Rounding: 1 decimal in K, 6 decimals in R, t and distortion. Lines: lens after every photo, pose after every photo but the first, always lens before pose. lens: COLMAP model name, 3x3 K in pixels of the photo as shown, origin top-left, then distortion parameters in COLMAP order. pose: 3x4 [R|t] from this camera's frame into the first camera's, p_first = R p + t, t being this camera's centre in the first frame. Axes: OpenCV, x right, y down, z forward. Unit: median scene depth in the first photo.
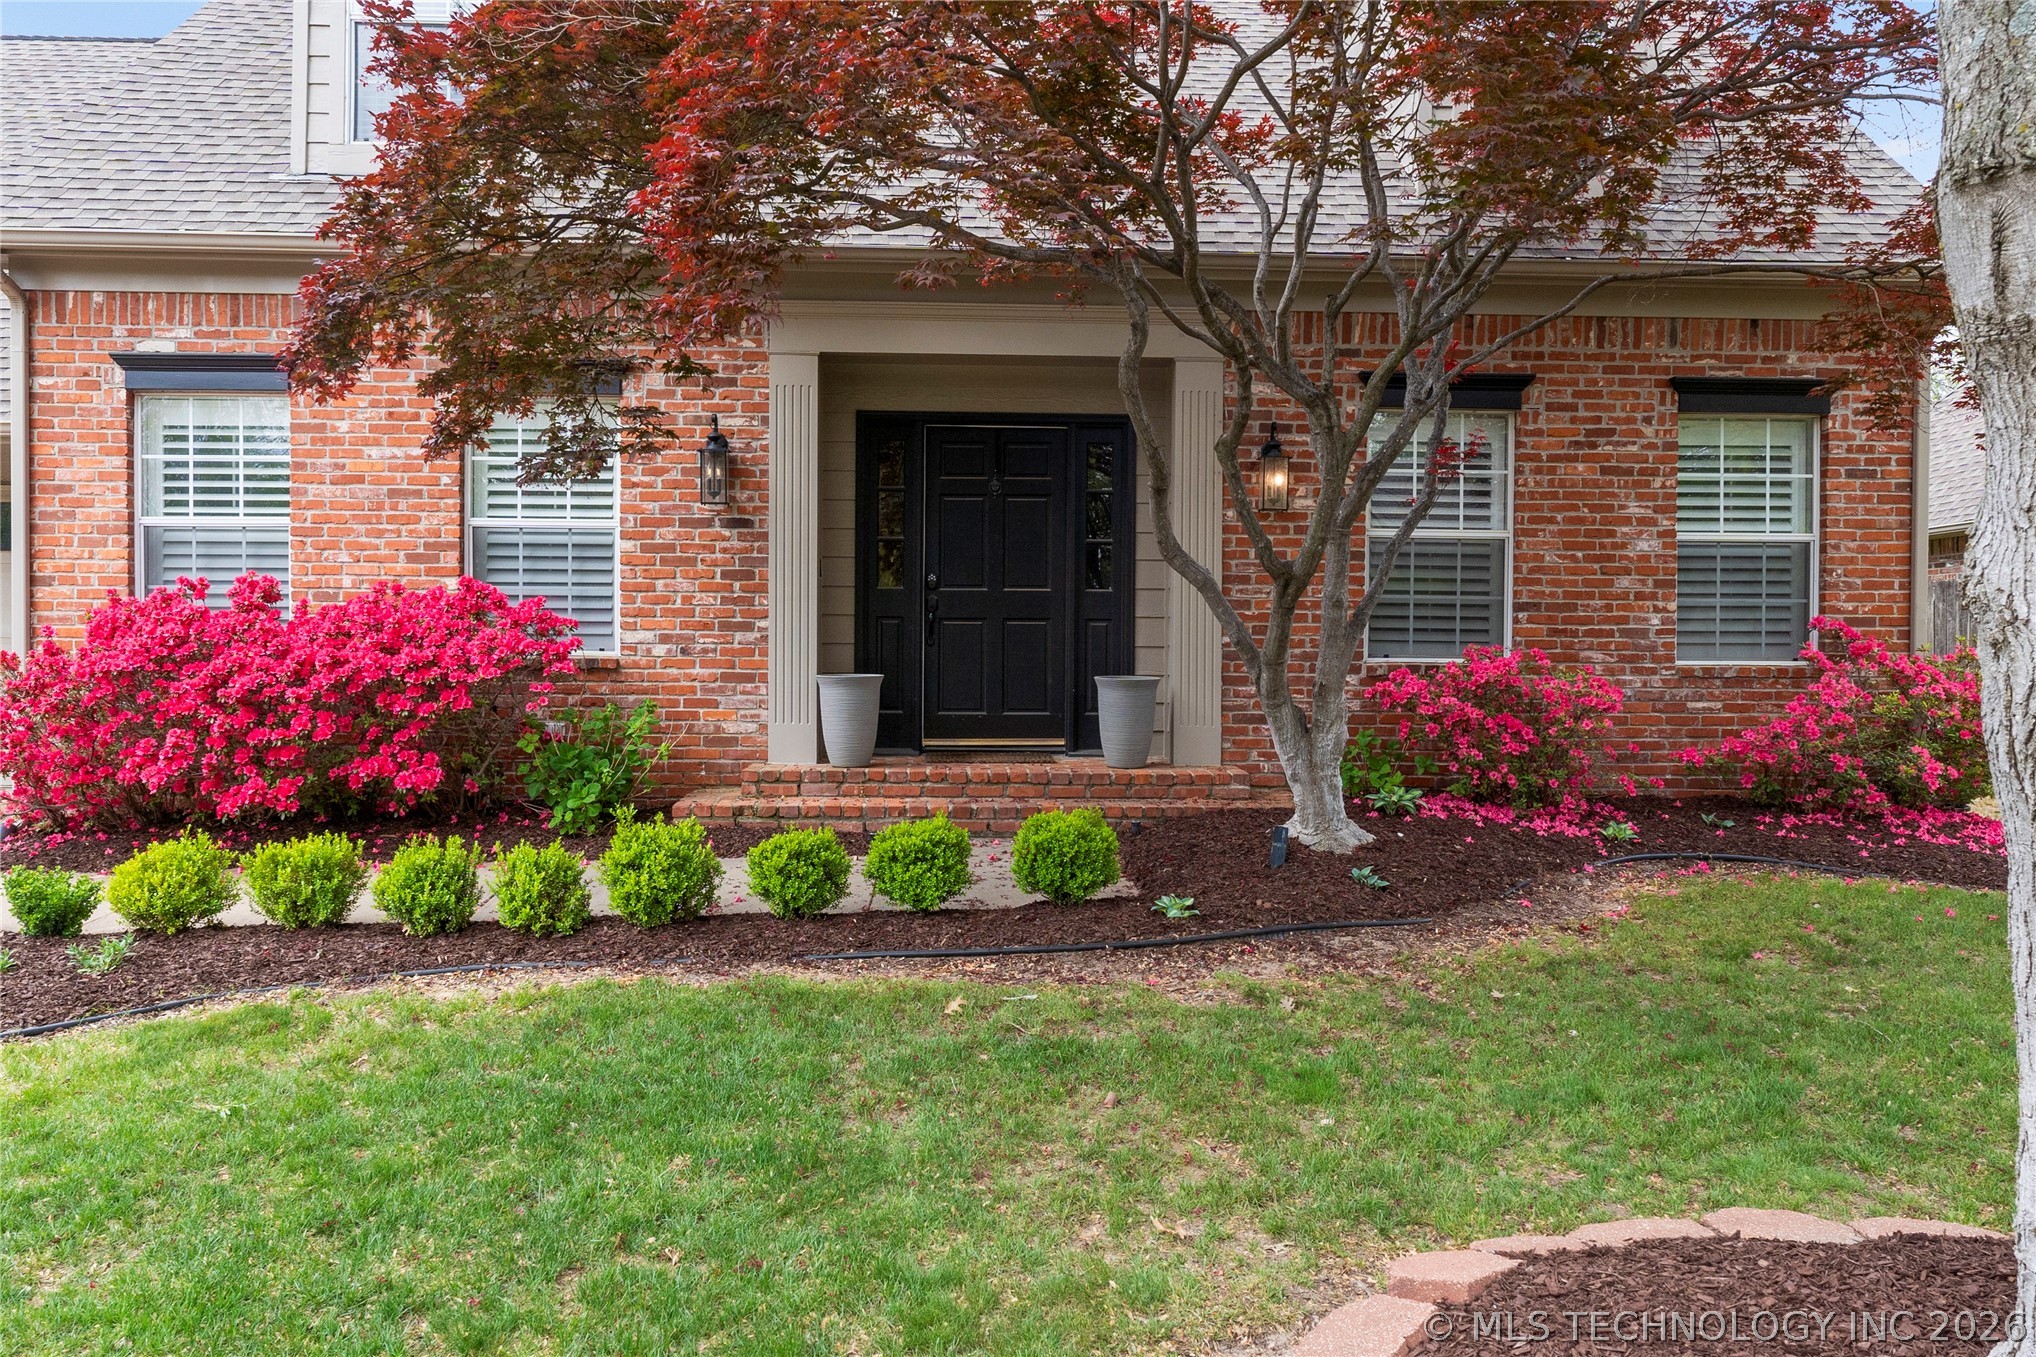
lens RADIAL K [[1542.5, 0, 1011.6], [0, 1542.5, 675.5], [0, 0, 1]] dist [-0.003950, -0.001860]
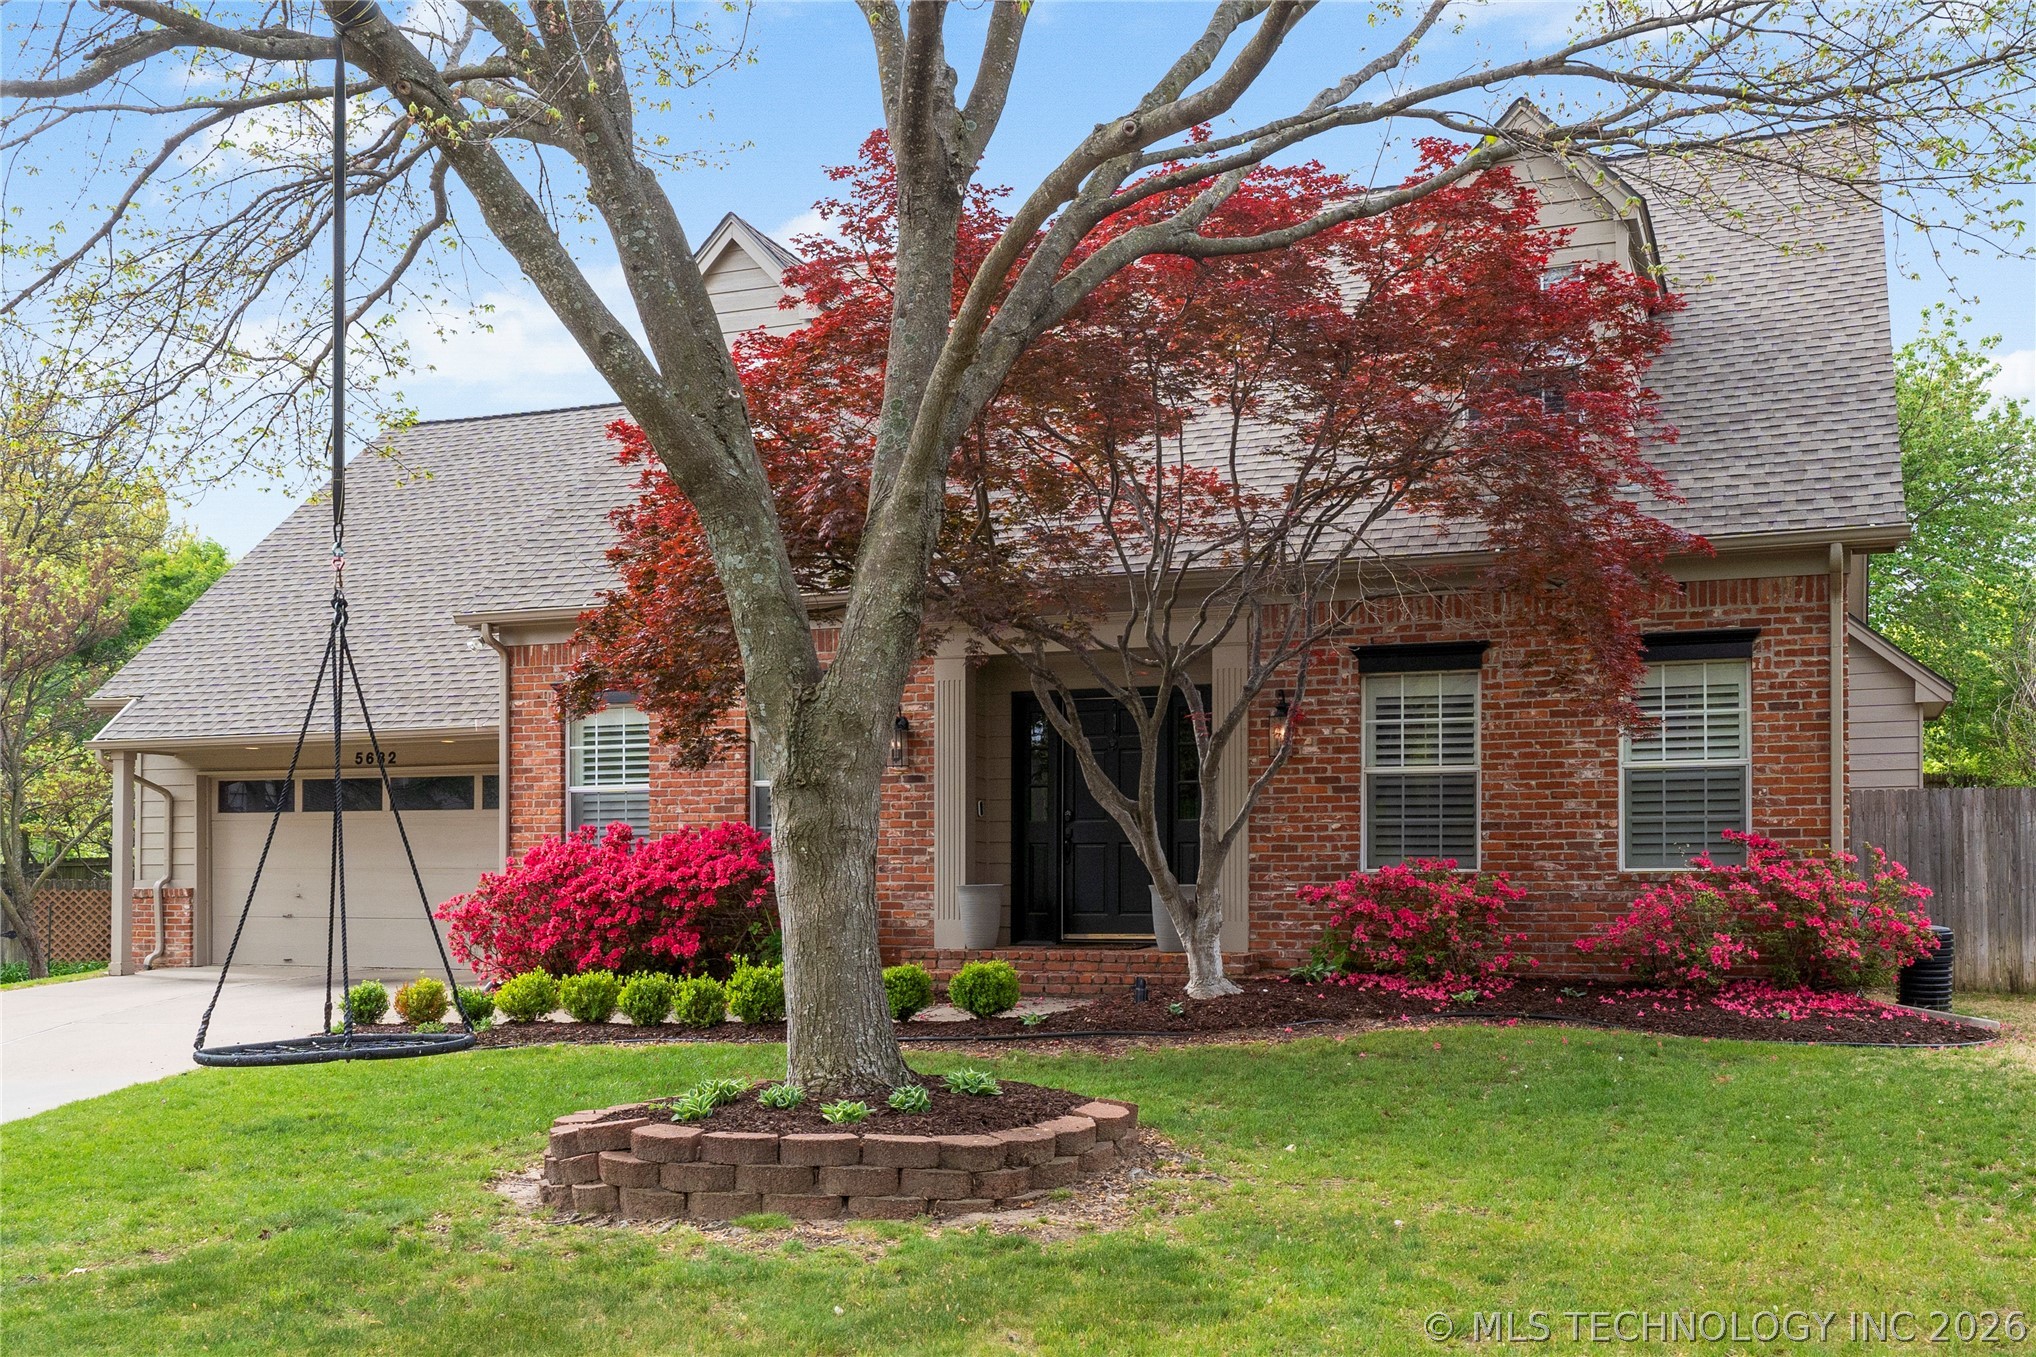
lens RADIAL K [[1987.2, 0, 1016.5], [0, 1987.2, 868.4], [0, 0, 1]] dist [-0.001097, 0.003207]
pose [[0.911494, -0.011796, -0.411144, 0.658704], [0.000336, 0.999610, -0.027935, 0.034764], [0.411313, 0.025325, 0.911142, -0.627521]]
